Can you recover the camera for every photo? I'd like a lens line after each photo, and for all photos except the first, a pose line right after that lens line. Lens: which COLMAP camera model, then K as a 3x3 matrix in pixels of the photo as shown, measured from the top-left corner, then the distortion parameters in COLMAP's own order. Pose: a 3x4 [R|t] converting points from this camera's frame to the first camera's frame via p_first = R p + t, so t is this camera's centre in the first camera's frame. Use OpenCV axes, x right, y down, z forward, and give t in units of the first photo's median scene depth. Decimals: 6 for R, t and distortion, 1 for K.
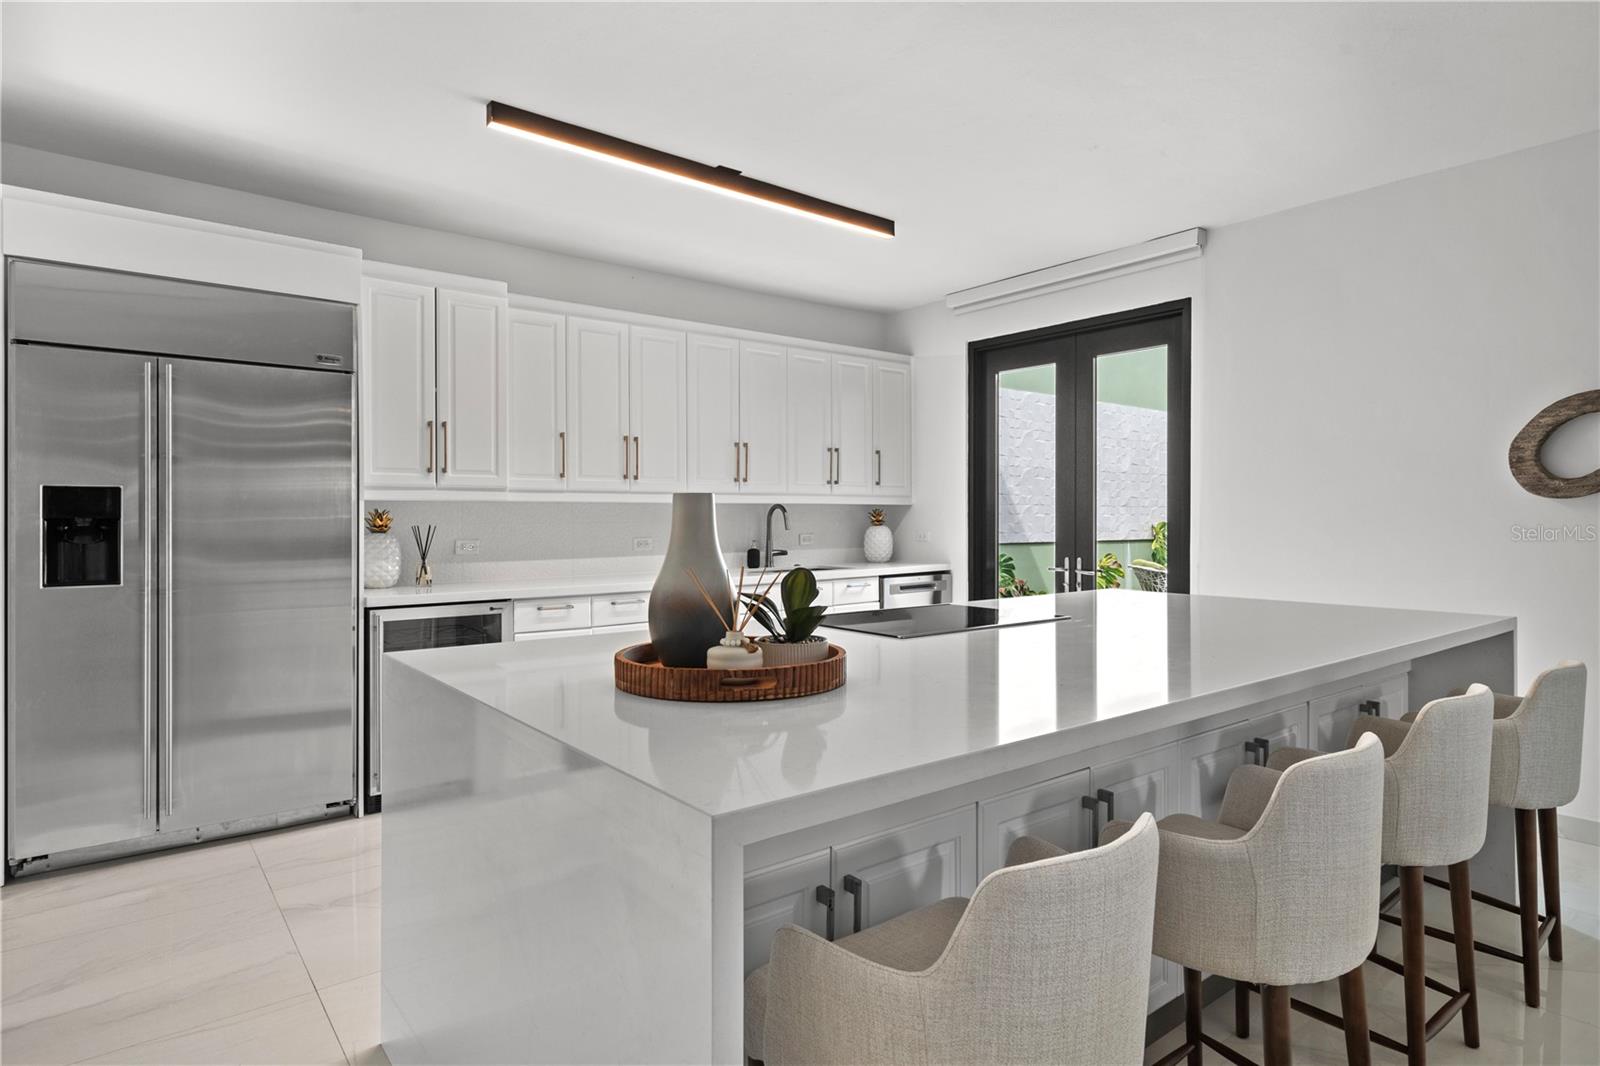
lens RADIAL K [[886.8, 0, 805.2], [0, 886.8, 515.9], [0, 0, 1]] dist [-0.003569, -0.000424]
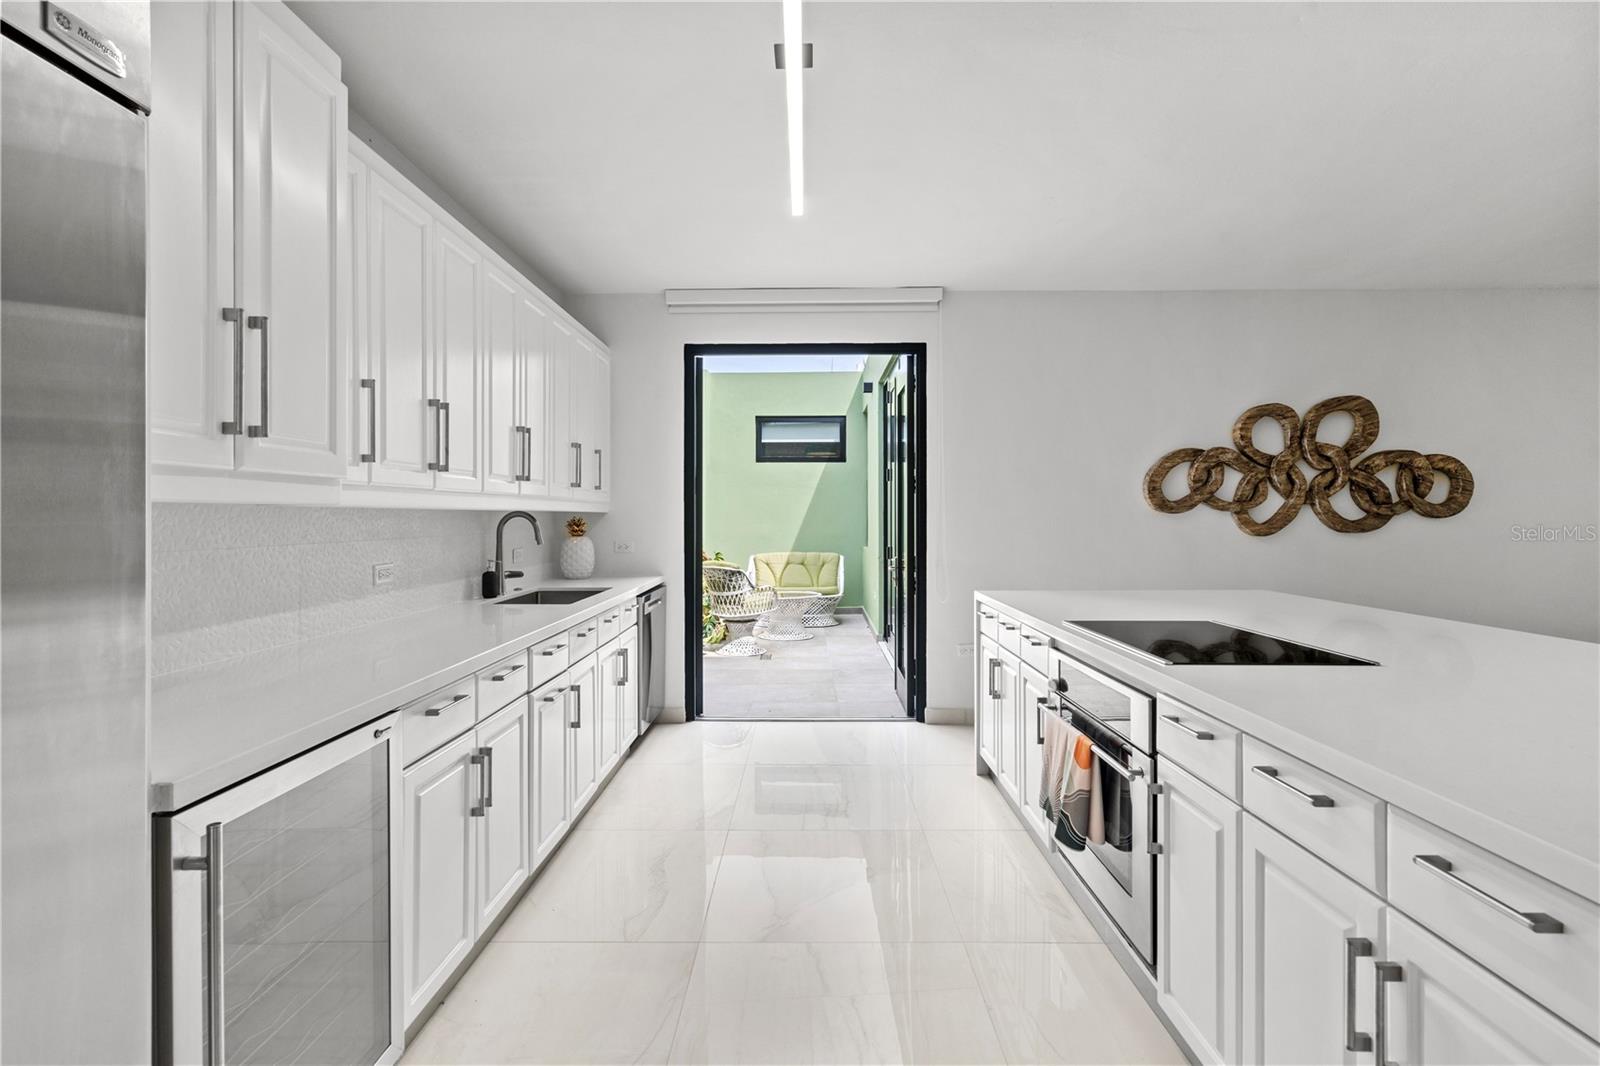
lens RADIAL K [[732.5, 0, 798.7], [0, 732.5, 522.1], [0, 0, 1]] dist [-0.001831, 0.002551]
pose [[0.635291, -0.004212, 0.772262, -0.405183], [-0.000093, 0.999985, 0.005530, -0.008171], [-0.772273, -0.003585, 0.635281, 0.459498]]
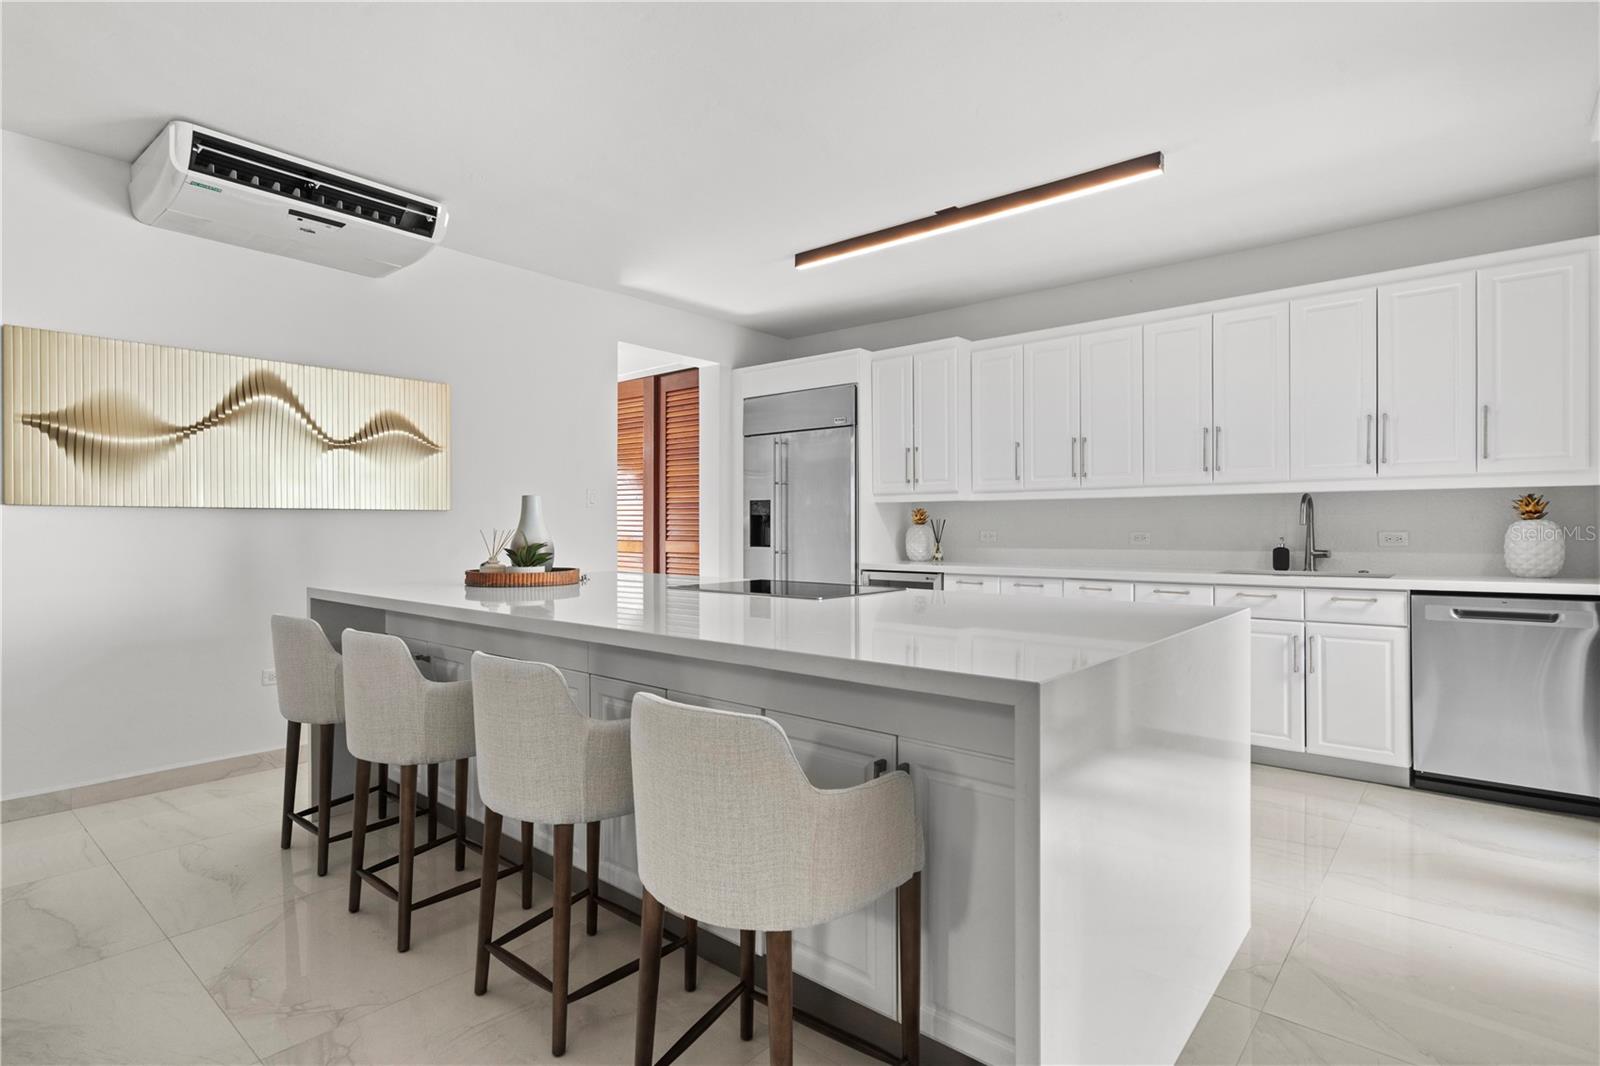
lens RADIAL K [[818.4, 0, 809.3], [0, 818.4, 530.0], [0, 0, 1]] dist [0.004286, 0.002459]
pose [[0.187627, 0.005638, -0.982224, 0.689637], [0.001707, 0.999980, 0.006066, 0.016550], [0.982239, -0.002815, 0.187614, 0.456738]]
